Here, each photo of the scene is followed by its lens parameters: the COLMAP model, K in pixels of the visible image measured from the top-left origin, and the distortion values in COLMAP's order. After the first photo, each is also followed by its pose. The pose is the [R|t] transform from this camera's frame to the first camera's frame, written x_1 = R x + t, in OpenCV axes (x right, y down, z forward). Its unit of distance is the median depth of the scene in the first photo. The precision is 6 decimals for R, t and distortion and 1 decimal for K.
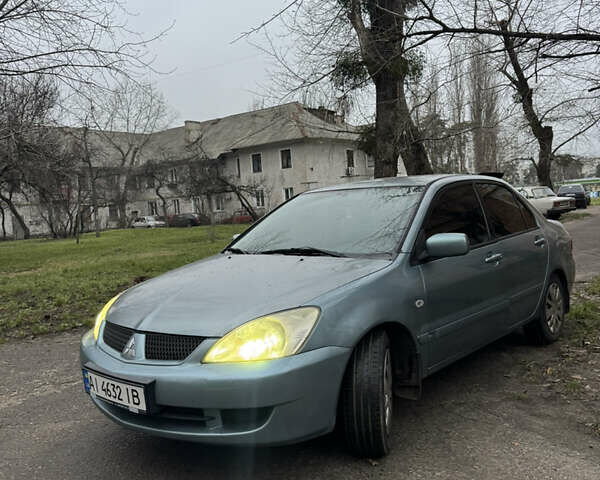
lens RADIAL K [[586.6, 0, 300.0], [0, 586.6, 240.0], [0, 0, 1]] dist [0.177223, -0.369184]
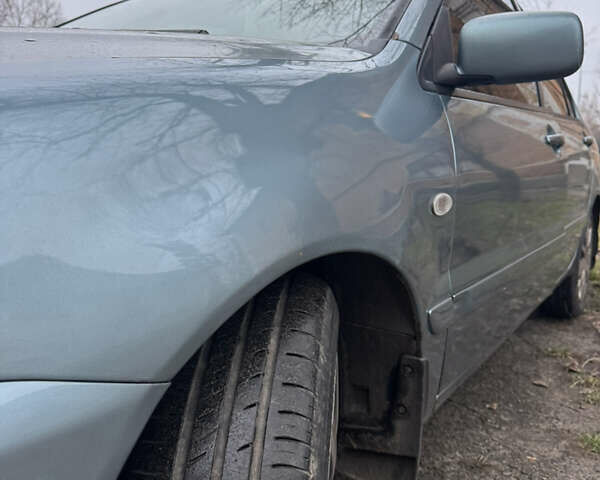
lens RADIAL K [[586.6, 0, 300.0], [0, 586.6, 240.0], [0, 0, 1]] dist [0.177223, -0.369184]
pose [[0.987888, 0.057075, 0.144293, 0.085778], [-0.068220, 0.994959, 0.073504, 0.108490], [-0.139371, -0.082458, 0.986801, 0.705516]]
